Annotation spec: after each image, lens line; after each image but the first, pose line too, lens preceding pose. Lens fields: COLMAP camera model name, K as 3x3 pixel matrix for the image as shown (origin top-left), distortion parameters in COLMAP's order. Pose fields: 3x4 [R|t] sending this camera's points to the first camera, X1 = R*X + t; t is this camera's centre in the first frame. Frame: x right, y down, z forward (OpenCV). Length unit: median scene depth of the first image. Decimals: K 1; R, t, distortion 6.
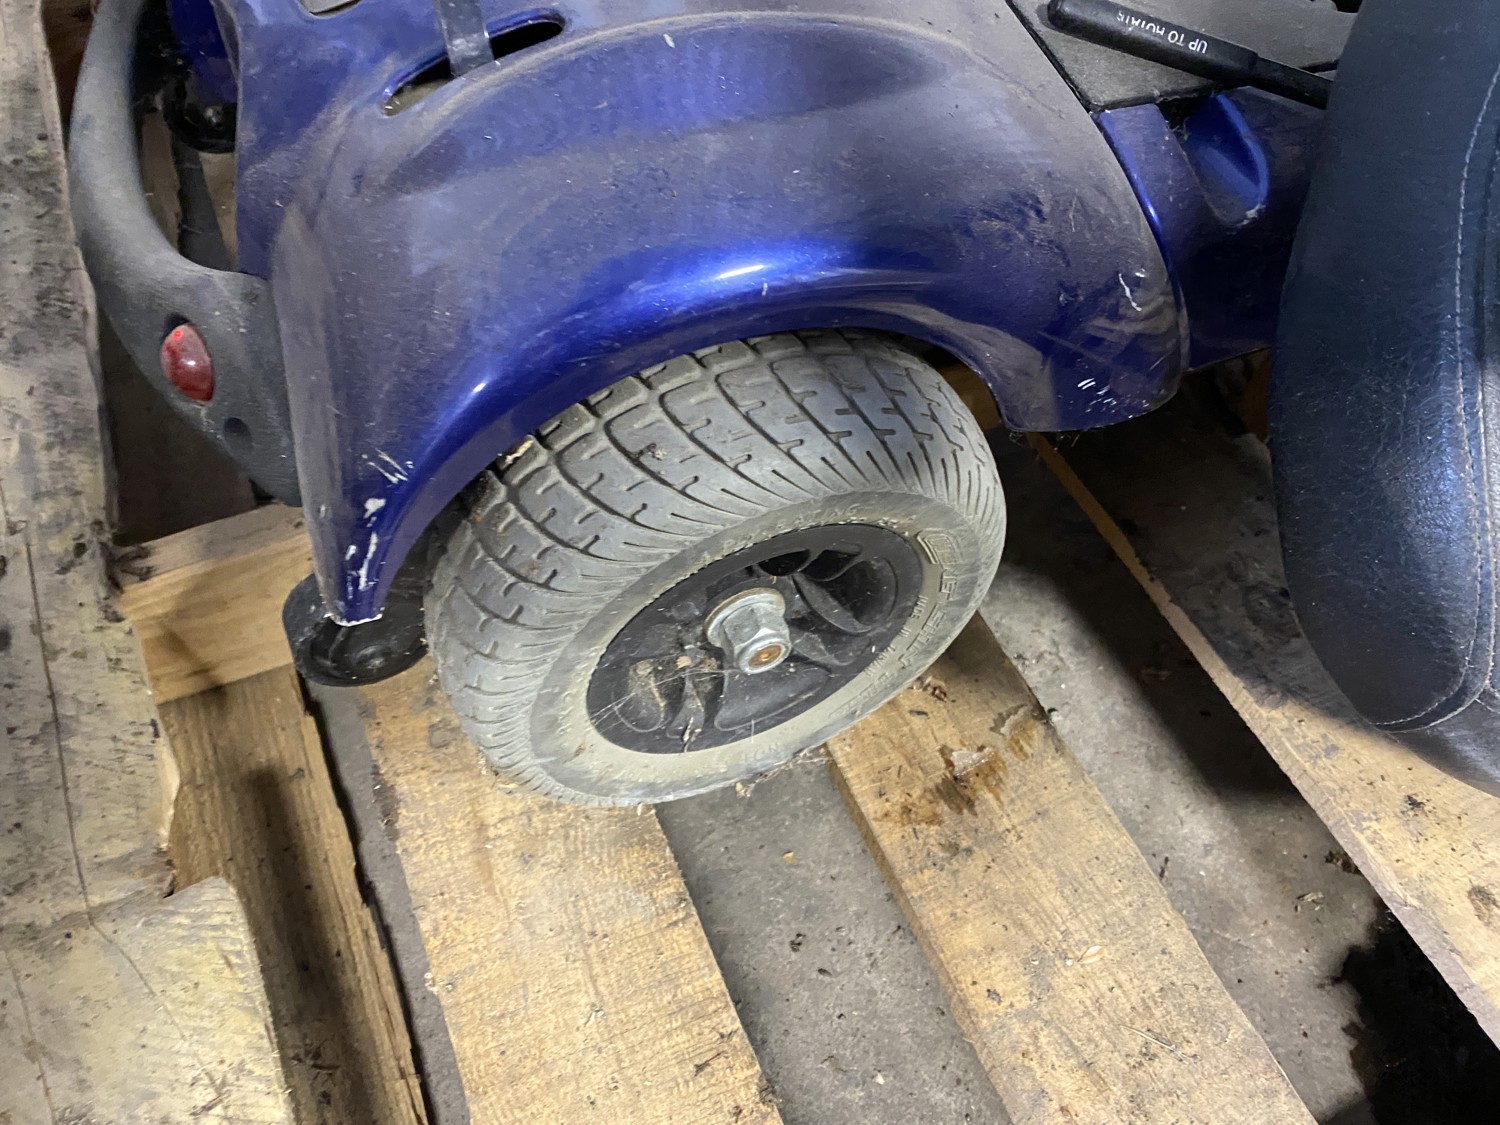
lens RADIAL K [[1128.5, 0, 751.0], [0, 1128.5, 566.6], [0, 0, 1]] dist [0.009014, -0.002565]
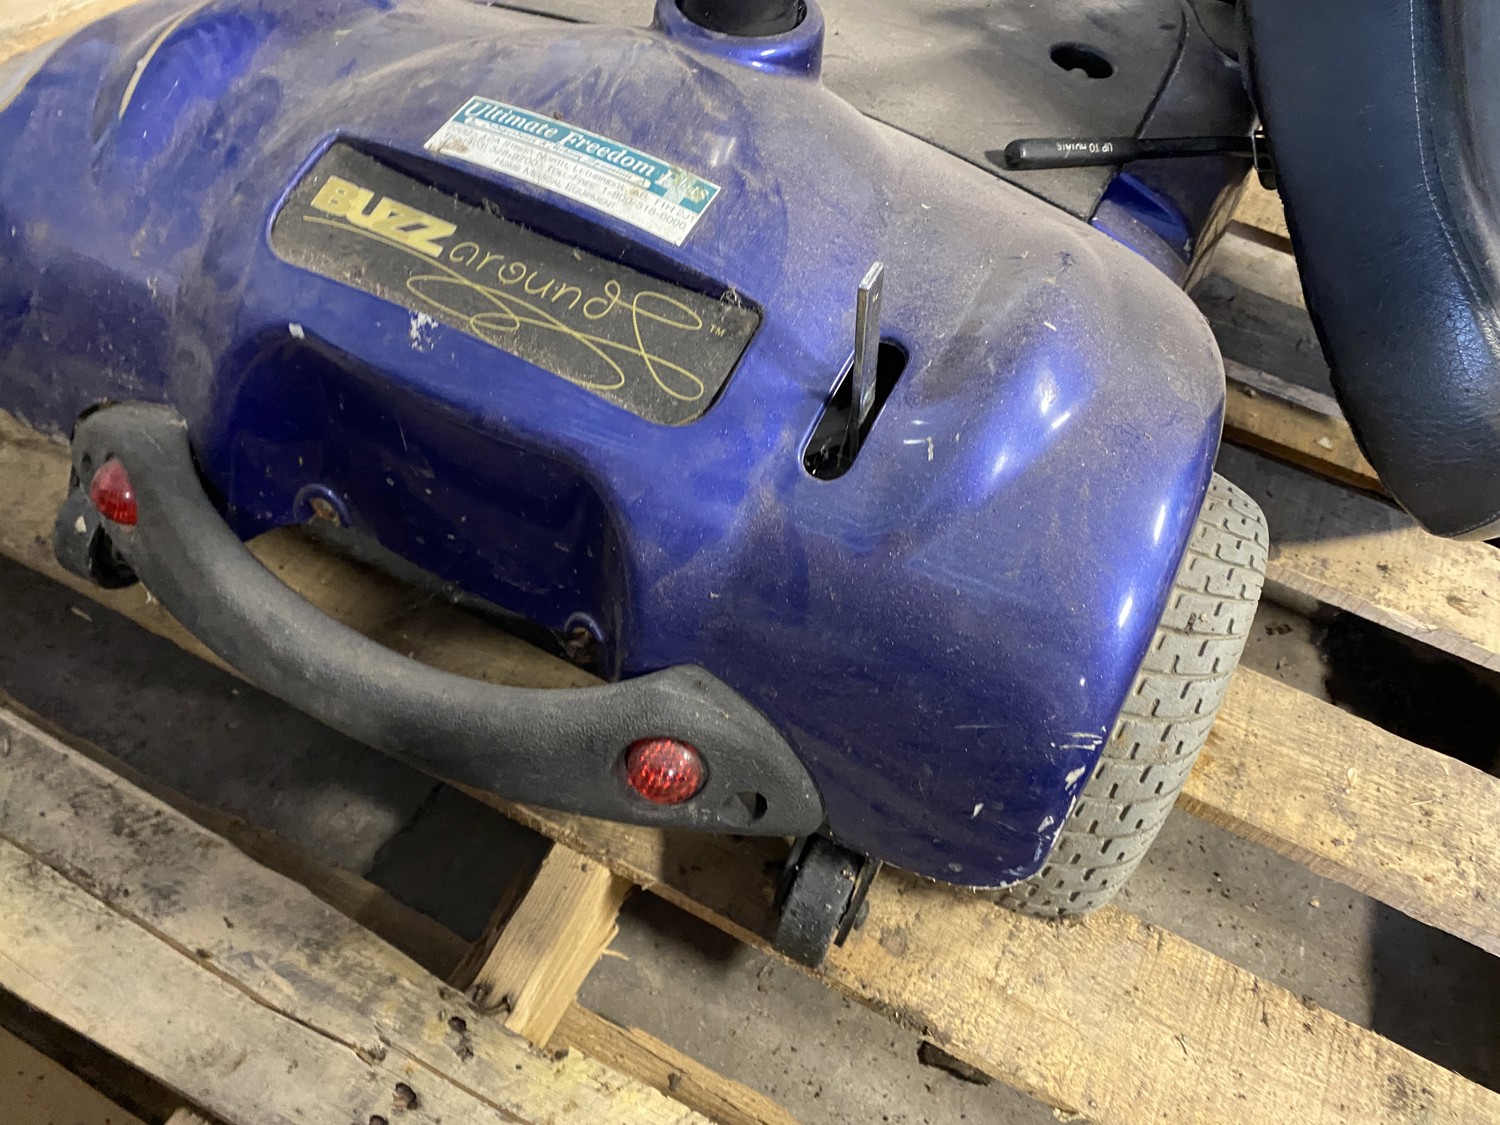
lens RADIAL K [[1128.5, 0, 746.9], [0, 1128.5, 562.1], [0, 0, 1]] dist [0.009014, -0.002565]
pose [[0.777244, -0.480930, 0.405708, -0.667356], [0.475651, 0.871203, 0.121494, -0.382154], [-0.411884, 0.098544, 0.905892, 0.027824]]
